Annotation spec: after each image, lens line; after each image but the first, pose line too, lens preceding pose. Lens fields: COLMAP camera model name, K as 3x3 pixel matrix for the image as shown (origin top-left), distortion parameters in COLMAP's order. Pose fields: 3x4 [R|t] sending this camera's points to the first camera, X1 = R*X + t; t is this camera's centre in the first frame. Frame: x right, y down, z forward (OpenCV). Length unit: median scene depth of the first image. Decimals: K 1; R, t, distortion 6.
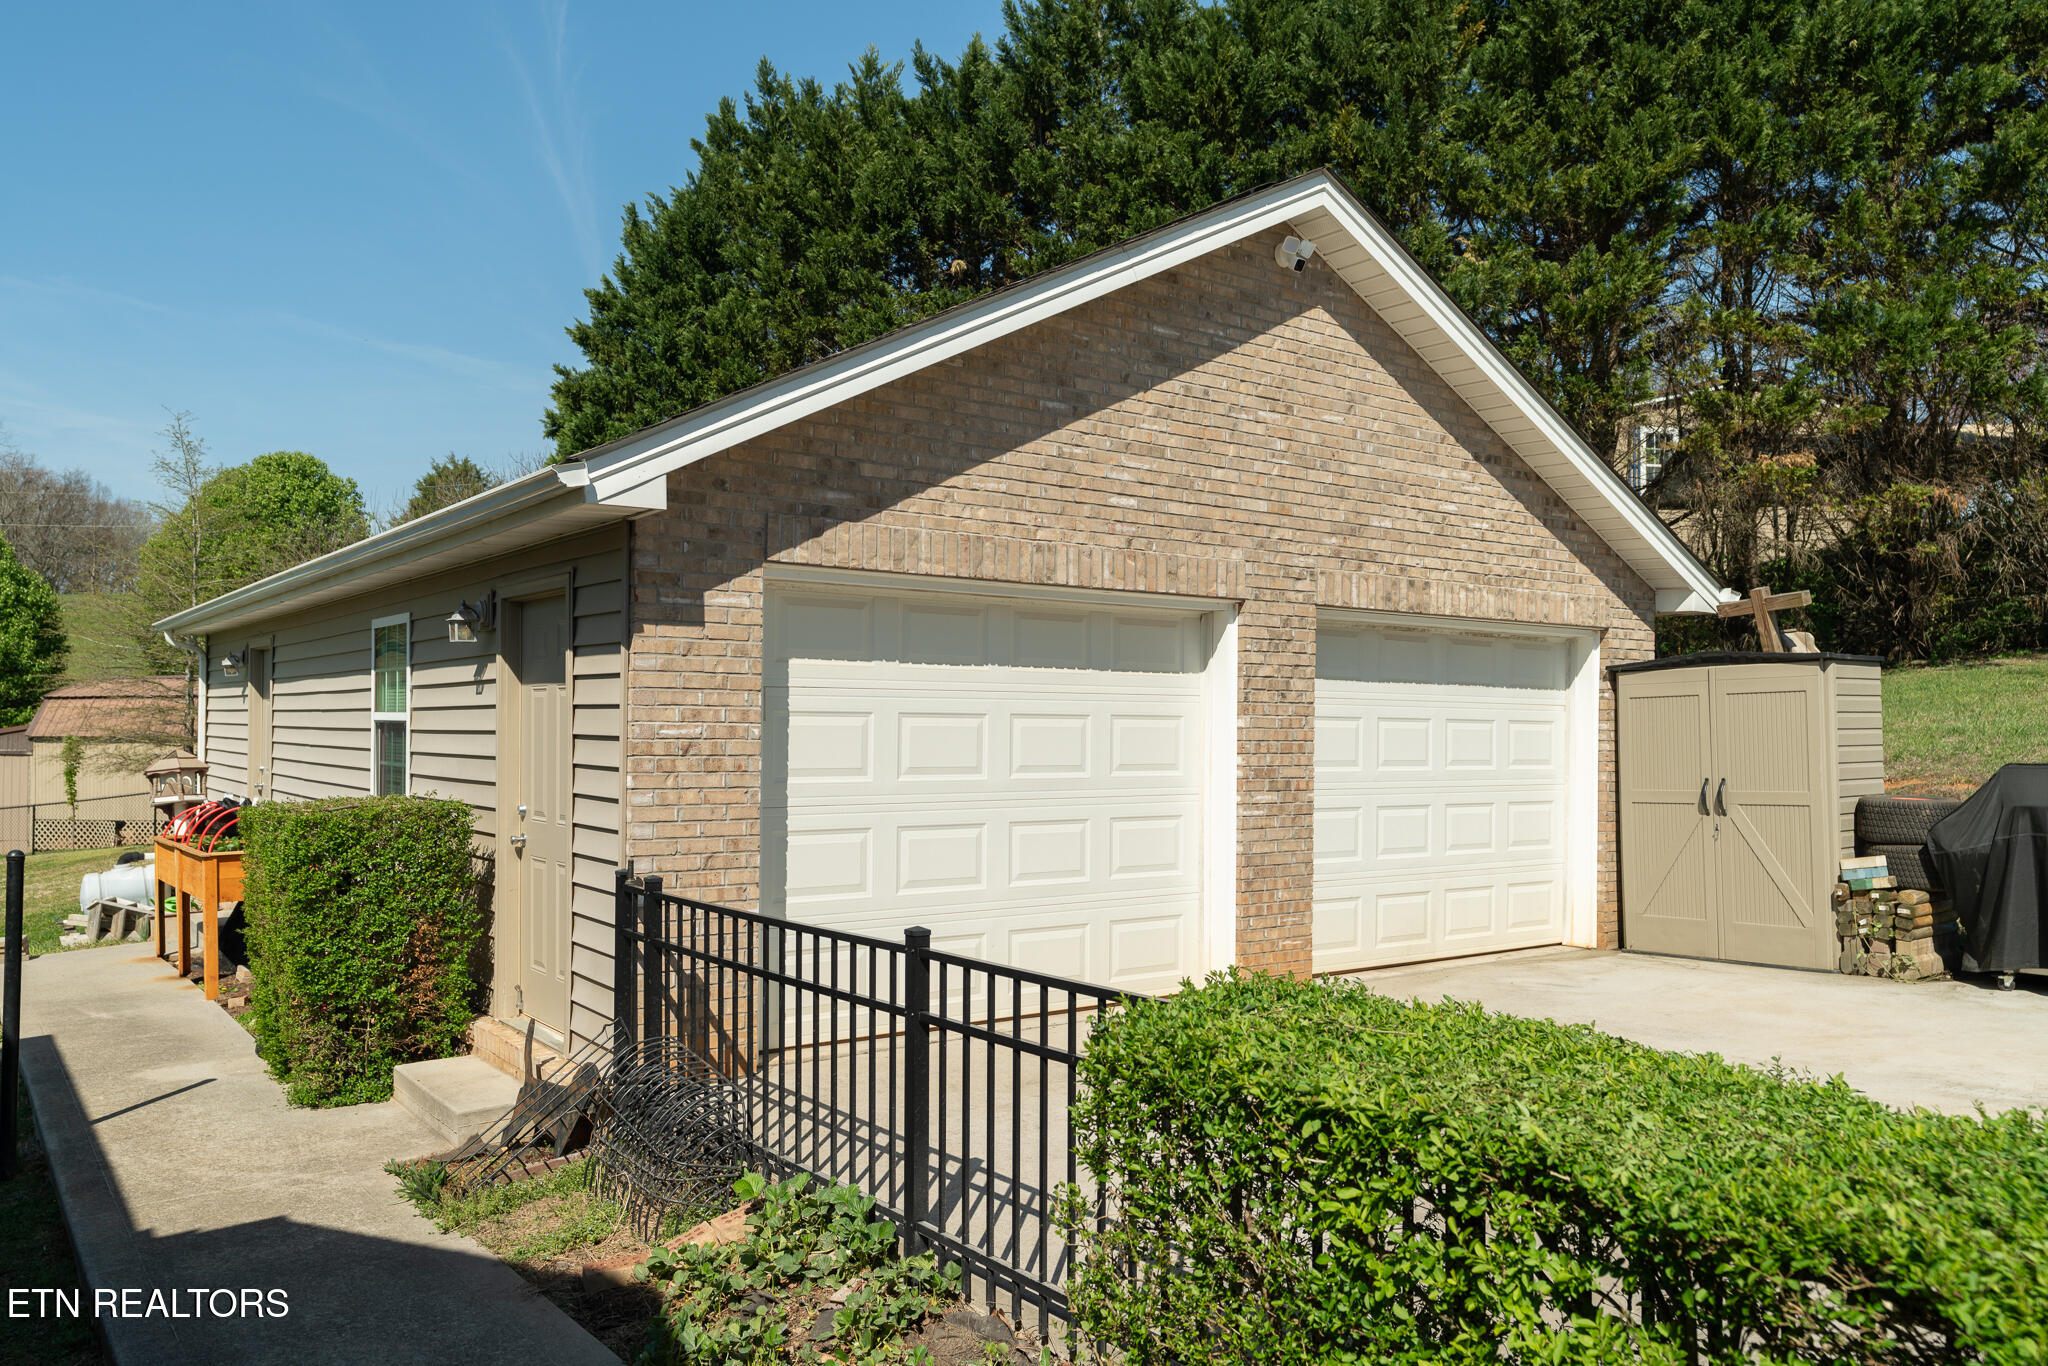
lens RADIAL K [[1540.3, 0, 1023.7], [0, 1540.3, 691.7], [0, 0, 1]] dist [-0.011841, -0.001300]
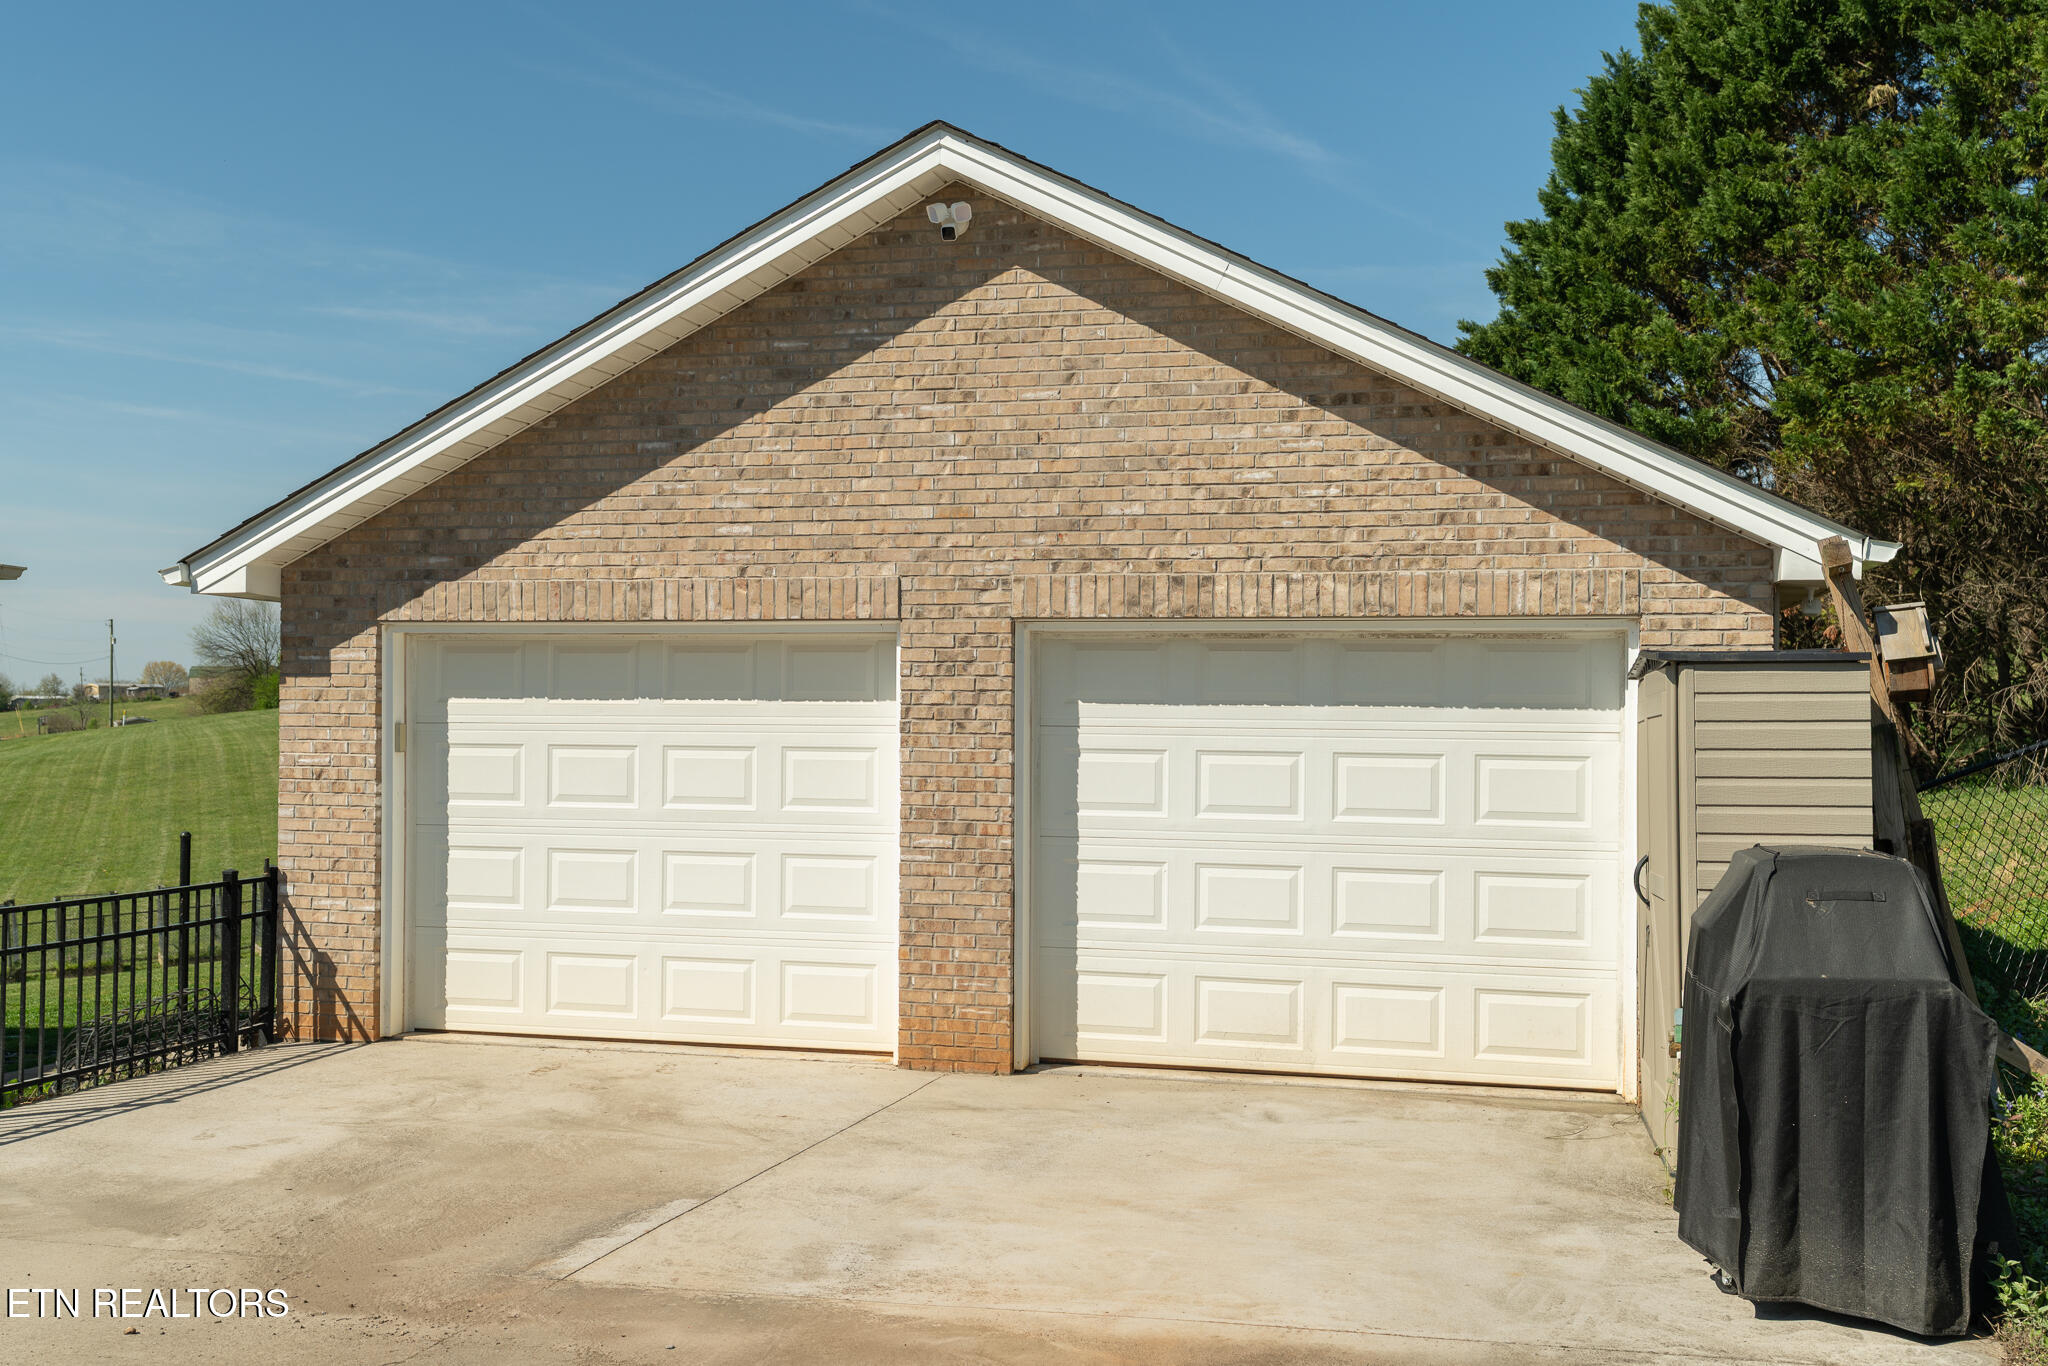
lens RADIAL K [[2011.4, 0, 1028.7], [0, 2011.4, 677.5], [0, 0, 1]] dist [0.006461, 0.000000]
pose [[0.618456, -0.022016, -0.785511, 1.177966], [0.013519, 0.999758, -0.017377, -0.004595], [0.785703, 0.000128, 0.618604, 0.352581]]
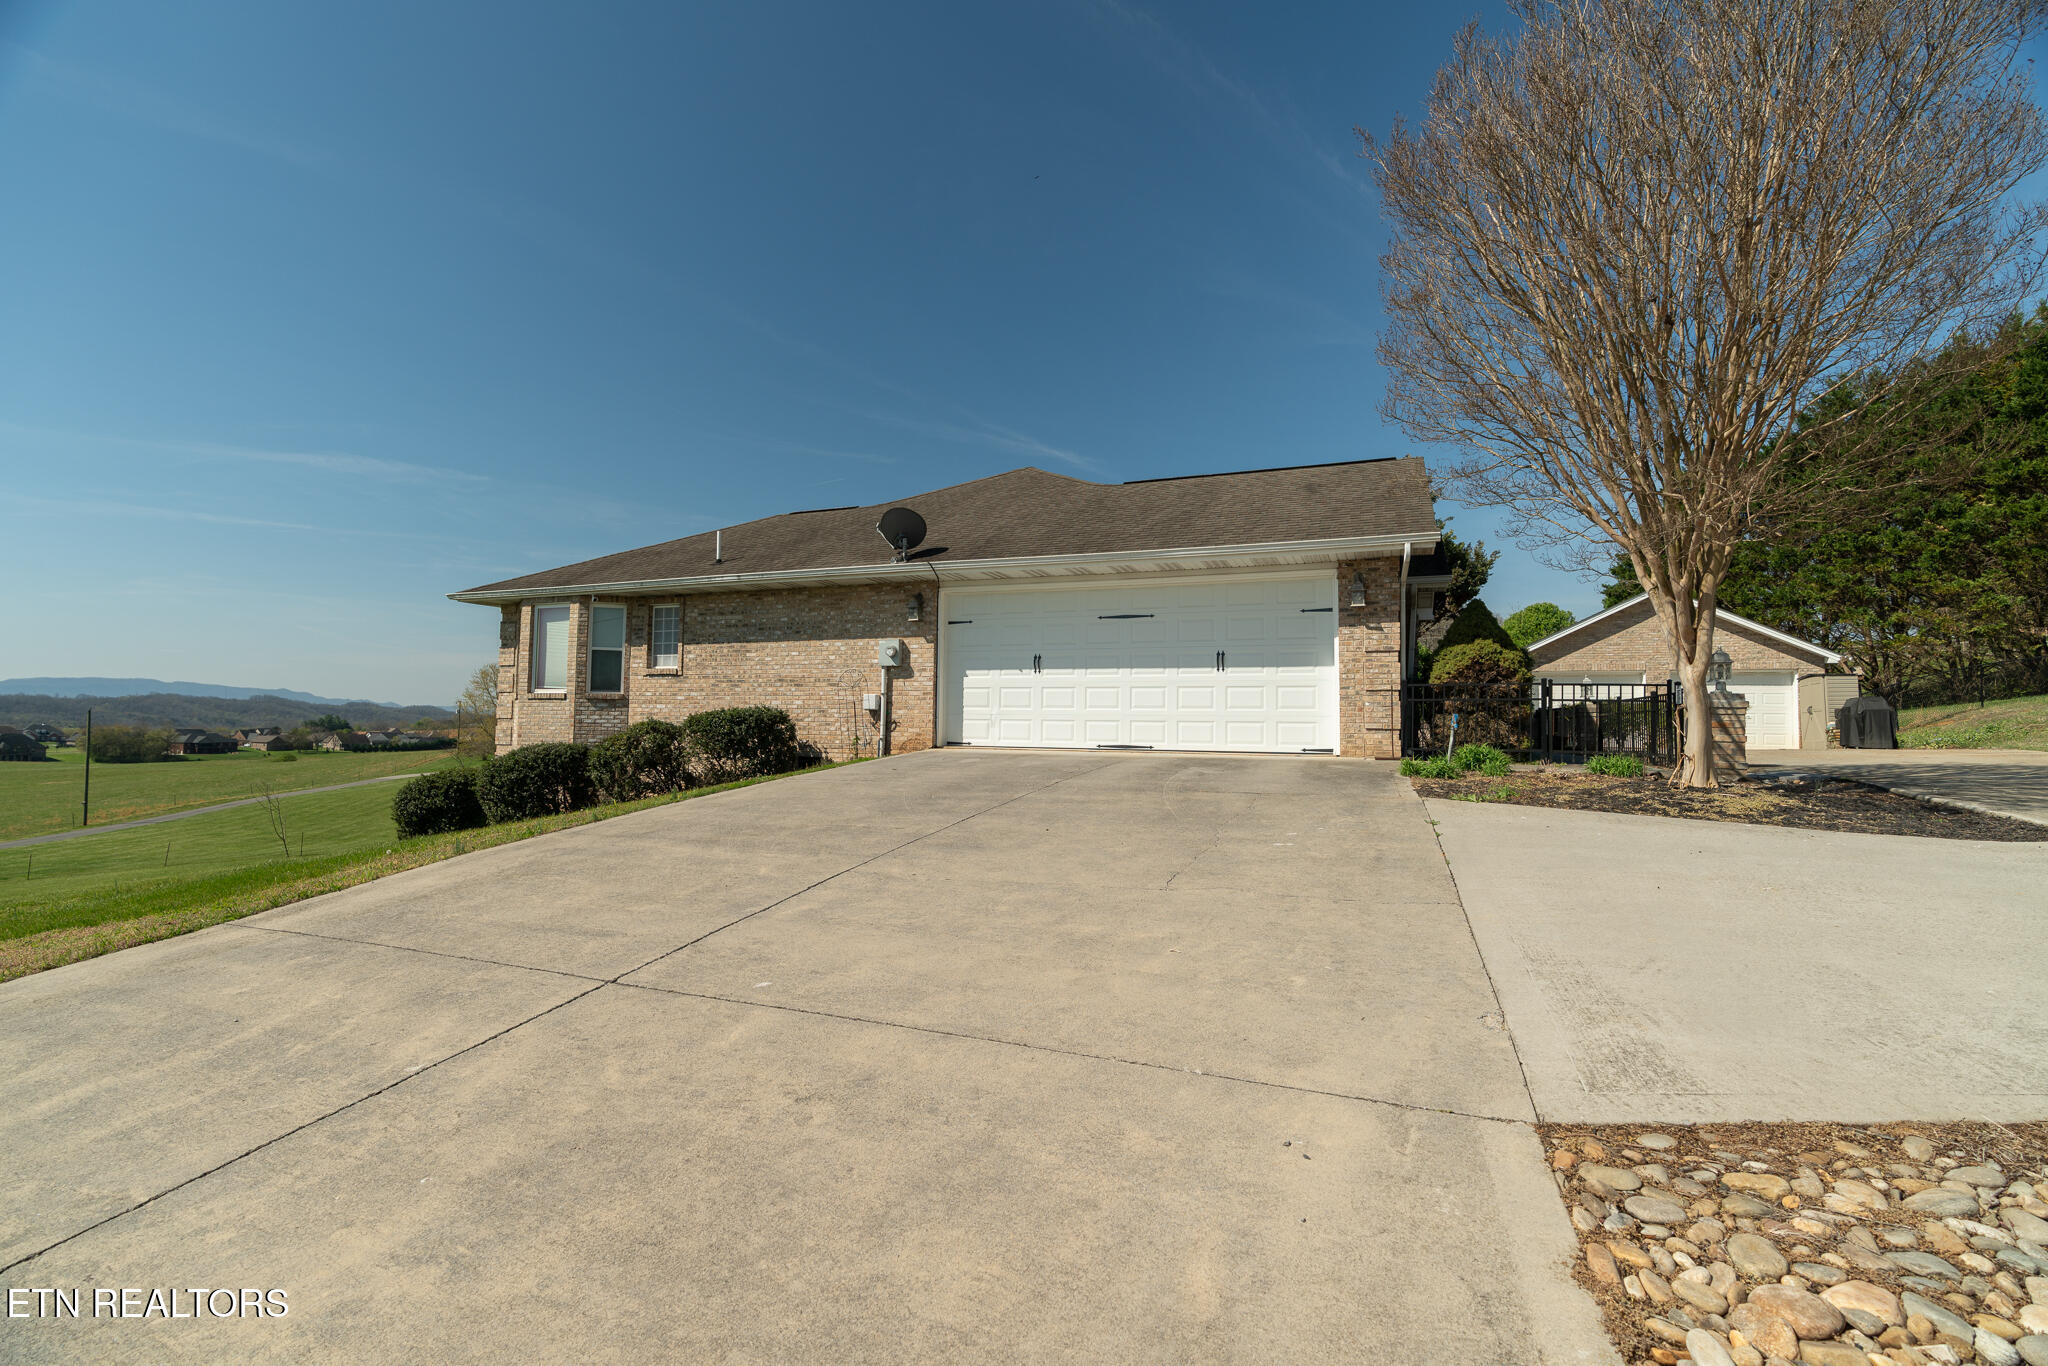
lens RADIAL K [[962.2, 0, 1017.6], [0, 962.2, 690.0], [0, 0, 1]] dist [0.003598, 0.000859]
pose [[0.532691, -0.031996, -0.845705, 1.852548], [0.017930, 0.999487, -0.026520, 0.057019], [0.846120, -0.001036, 0.532992, -2.645317]]
